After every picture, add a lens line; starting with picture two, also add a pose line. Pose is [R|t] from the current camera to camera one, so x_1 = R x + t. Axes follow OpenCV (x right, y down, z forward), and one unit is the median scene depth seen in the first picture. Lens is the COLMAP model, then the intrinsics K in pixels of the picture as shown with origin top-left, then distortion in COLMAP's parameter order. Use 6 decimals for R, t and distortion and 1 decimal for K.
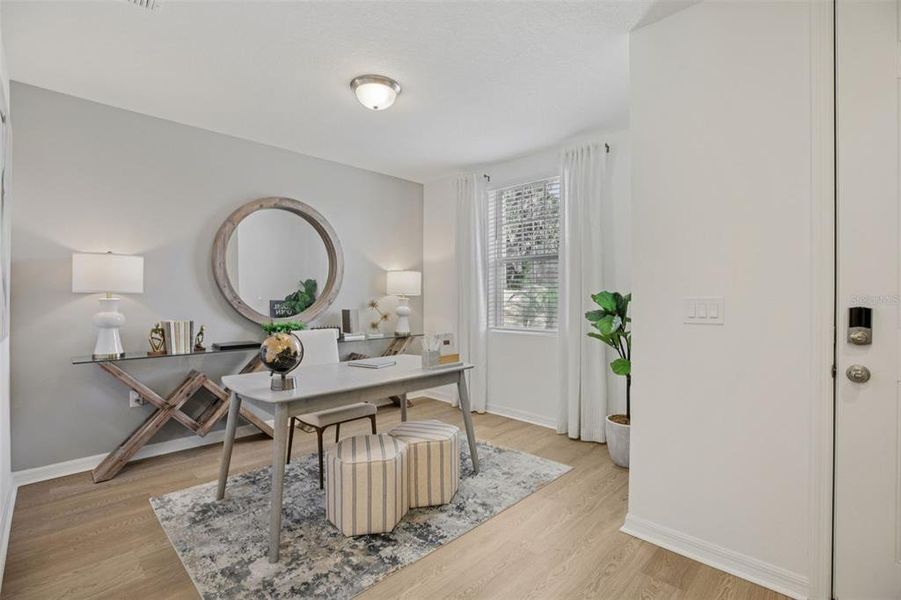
lens RADIAL K [[414.5, 0, 446.4], [0, 414.5, 298.9], [0, 0, 1]] dist [-0.029056, 0.007778]
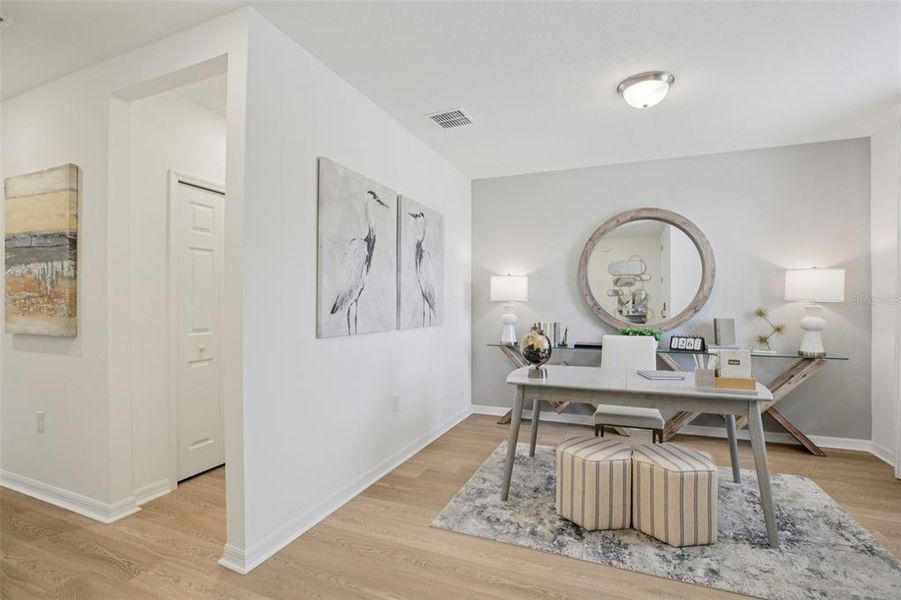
lens RADIAL K [[414.5, 0, 445.9], [0, 414.5, 300.7], [0, 0, 1]] dist [-0.029056, 0.007778]
pose [[0.381726, -0.008121, -0.924240, 0.529134], [-0.004468, 0.999933, -0.010632, 0.000027], [0.924265, 0.008188, 0.381665, 0.206436]]
